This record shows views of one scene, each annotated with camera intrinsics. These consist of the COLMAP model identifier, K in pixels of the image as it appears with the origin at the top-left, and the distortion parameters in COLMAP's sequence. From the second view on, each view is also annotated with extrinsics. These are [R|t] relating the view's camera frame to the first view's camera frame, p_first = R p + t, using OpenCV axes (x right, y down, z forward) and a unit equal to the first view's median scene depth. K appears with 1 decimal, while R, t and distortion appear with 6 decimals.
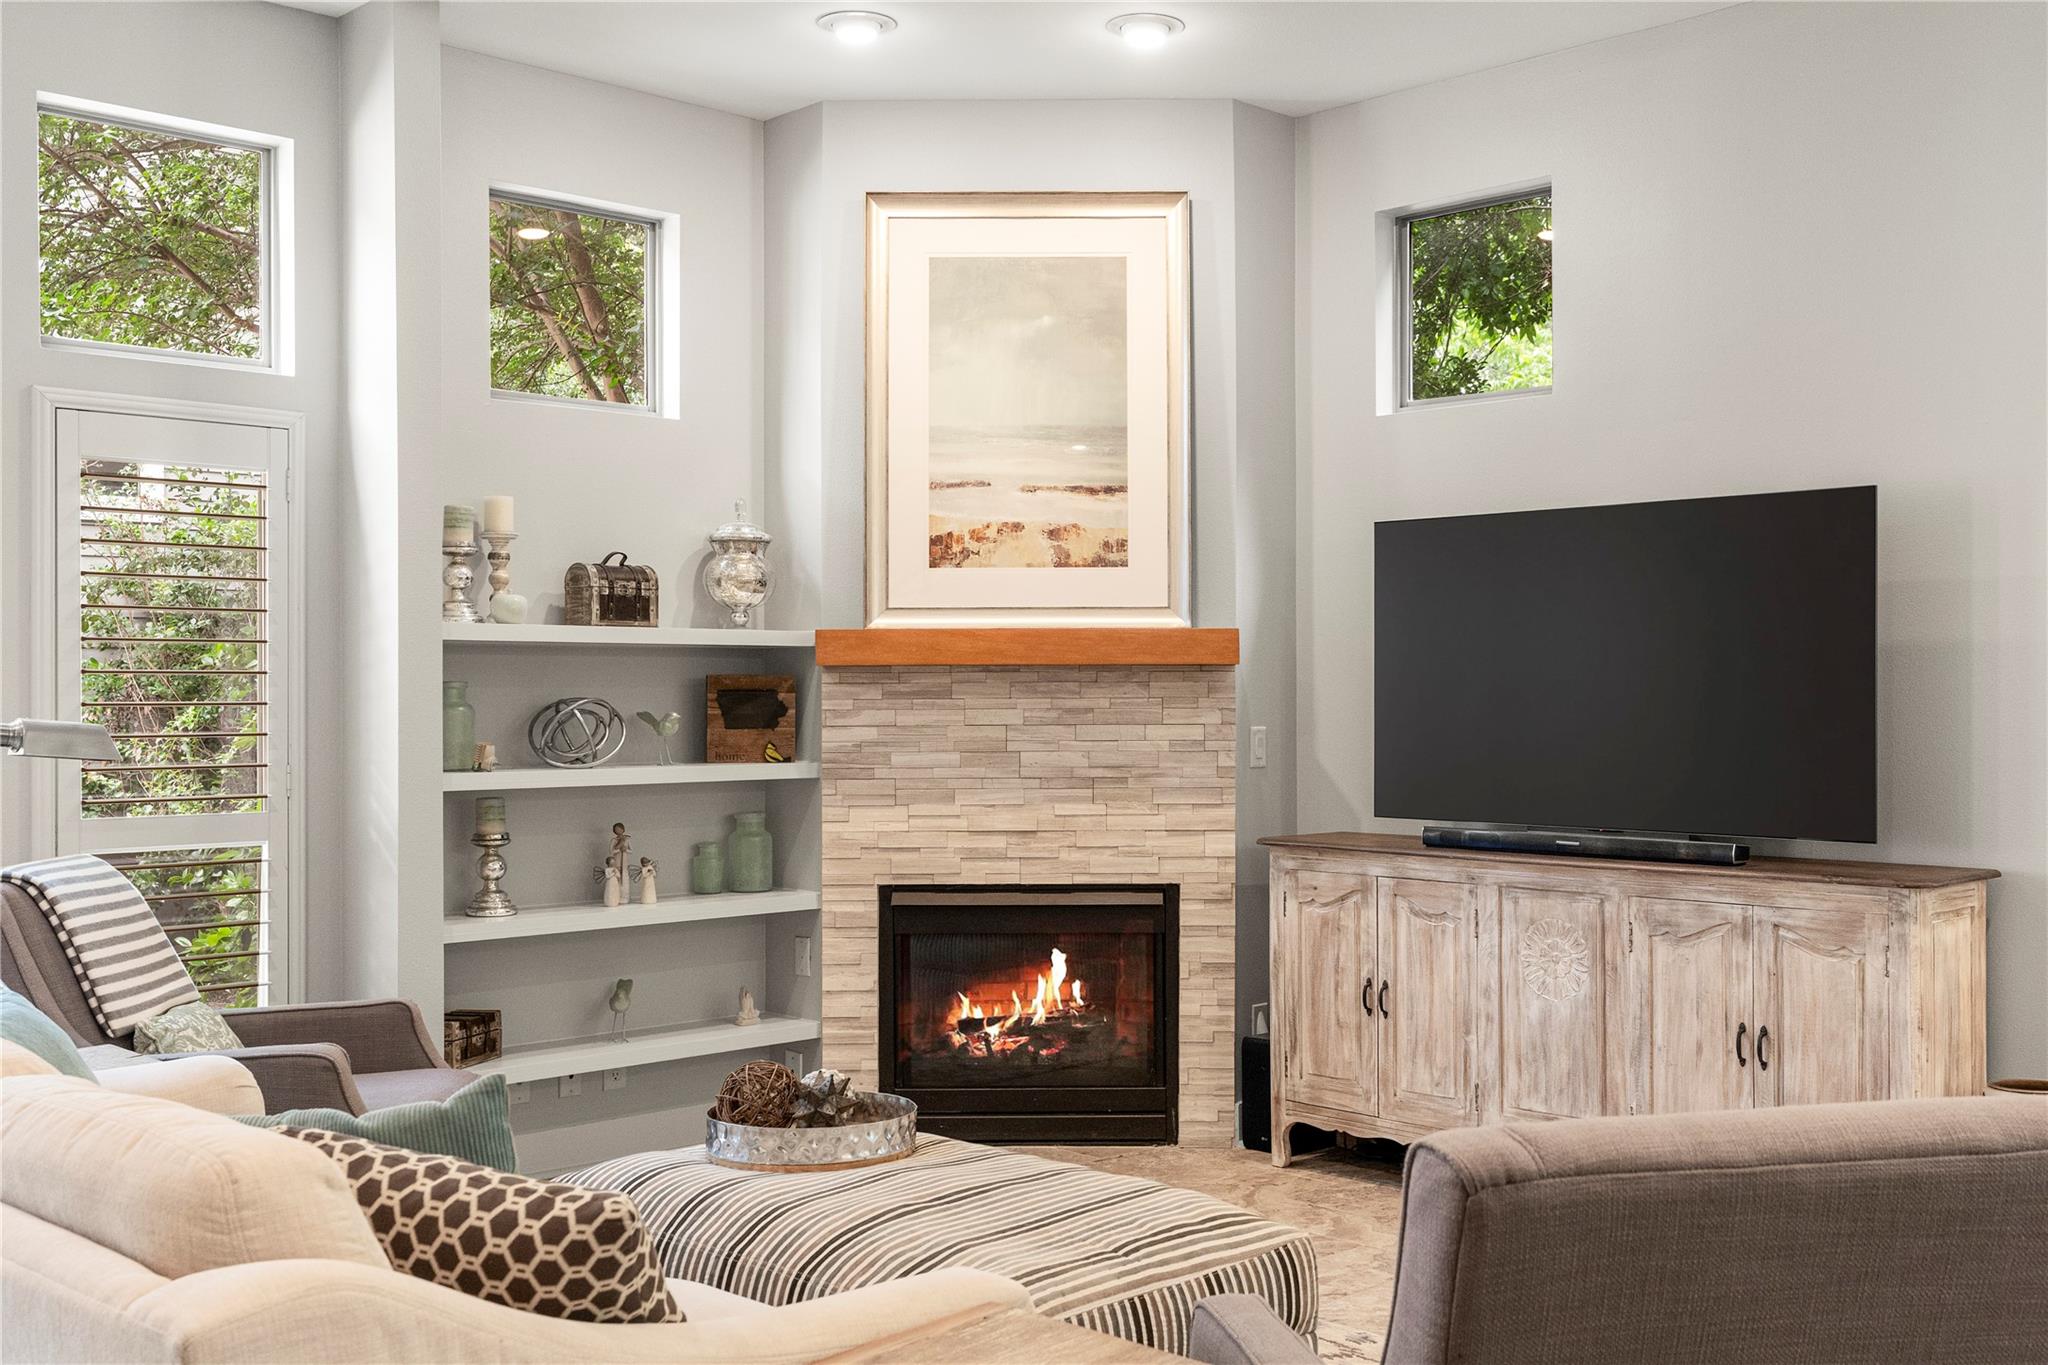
lens RADIAL K [[2055.9, 0, 1115.2], [0, 2055.9, 687.3], [0, 0, 1]] dist [-0.018684, 0.000000]
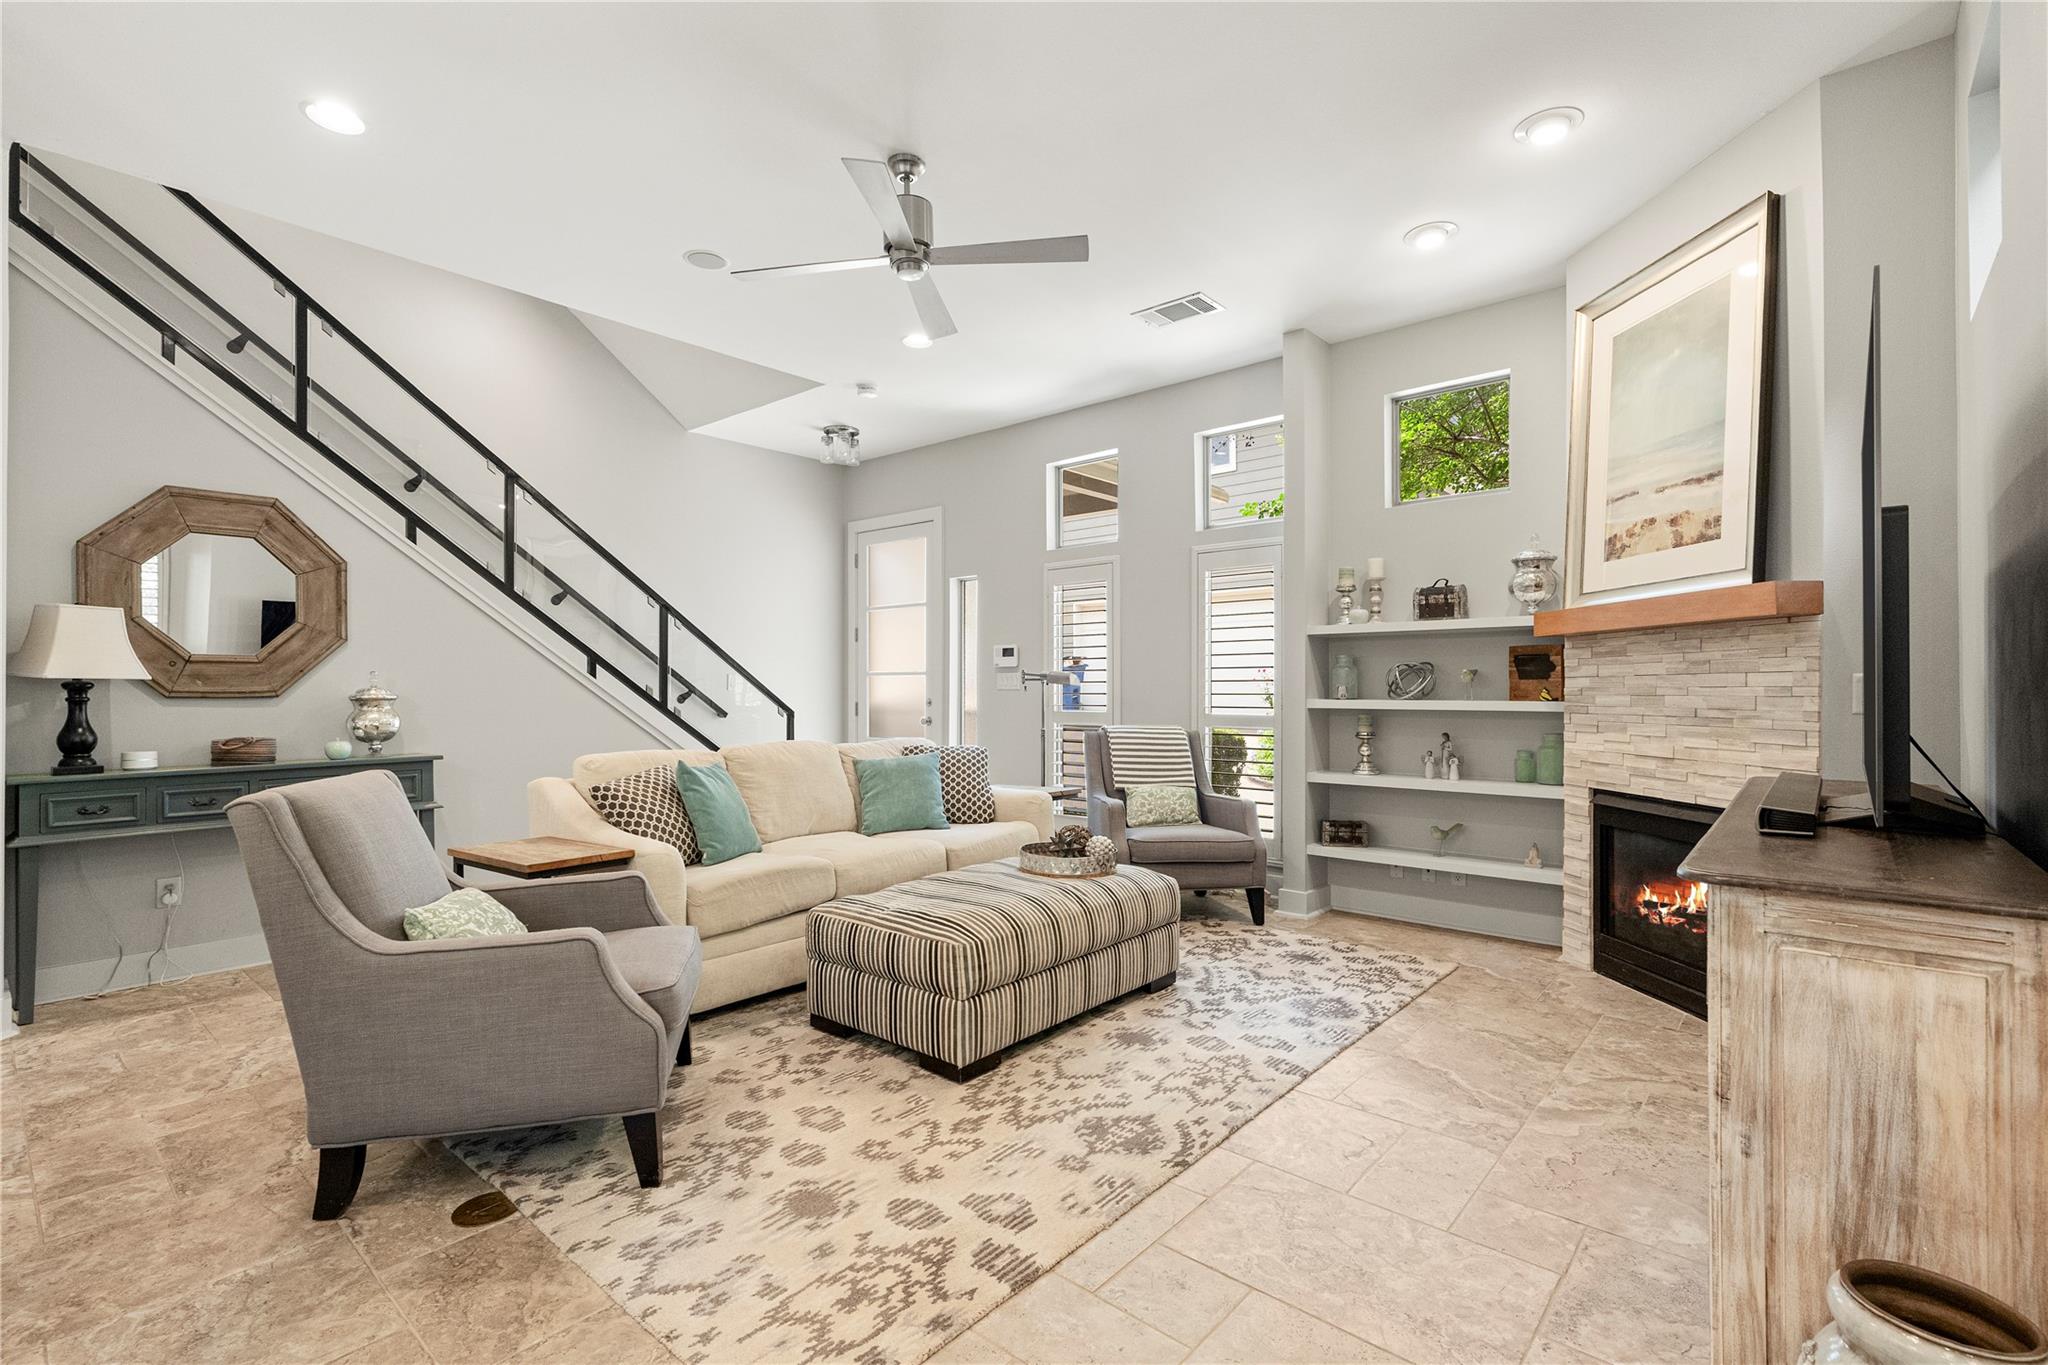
lens RADIAL K [[931.2, 0, 1025.1], [0, 931.2, 684.1], [0, 0, 1]] dist [-0.004139, 0.000632]
pose [[0.064172, -0.003770, -0.997932, 0.509458], [0.001323, 0.999992, -0.003692, 0.025892], [0.997938, -0.001083, 0.064176, 0.568195]]
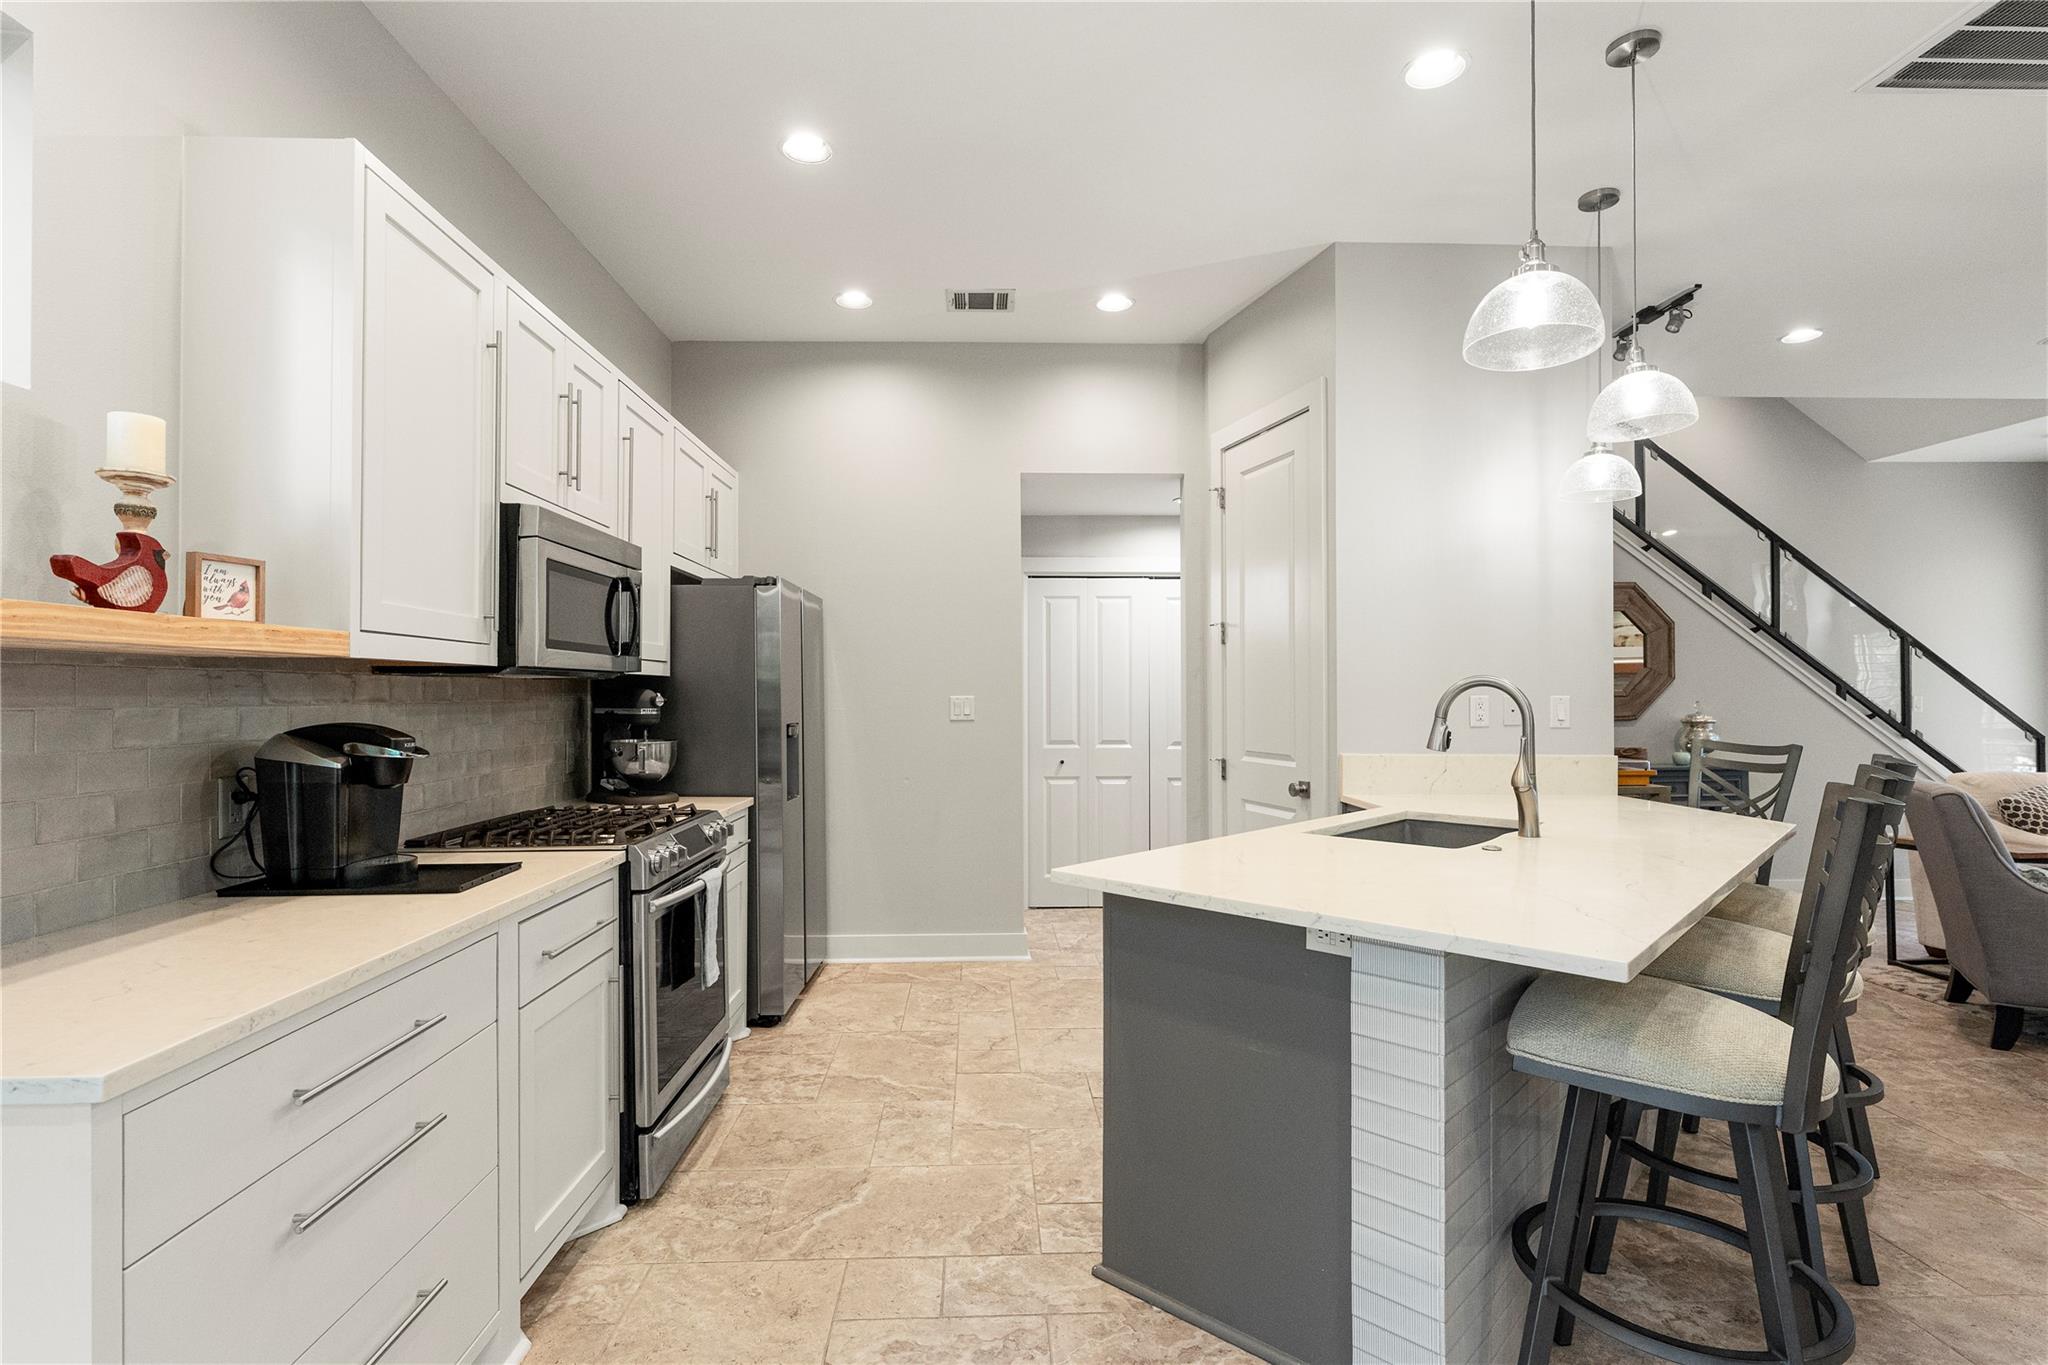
lens RADIAL K [[982.5, 0, 1025.8], [0, 982.5, 685.9], [0, 0, 1]] dist [-0.002345, 0.000257]
pose [[-0.694195, -0.005560, -0.719766, 0.990356], [0.001125, 0.999961, -0.008809, 0.005104], [0.719786, -0.006925, -0.694161, 0.321352]]
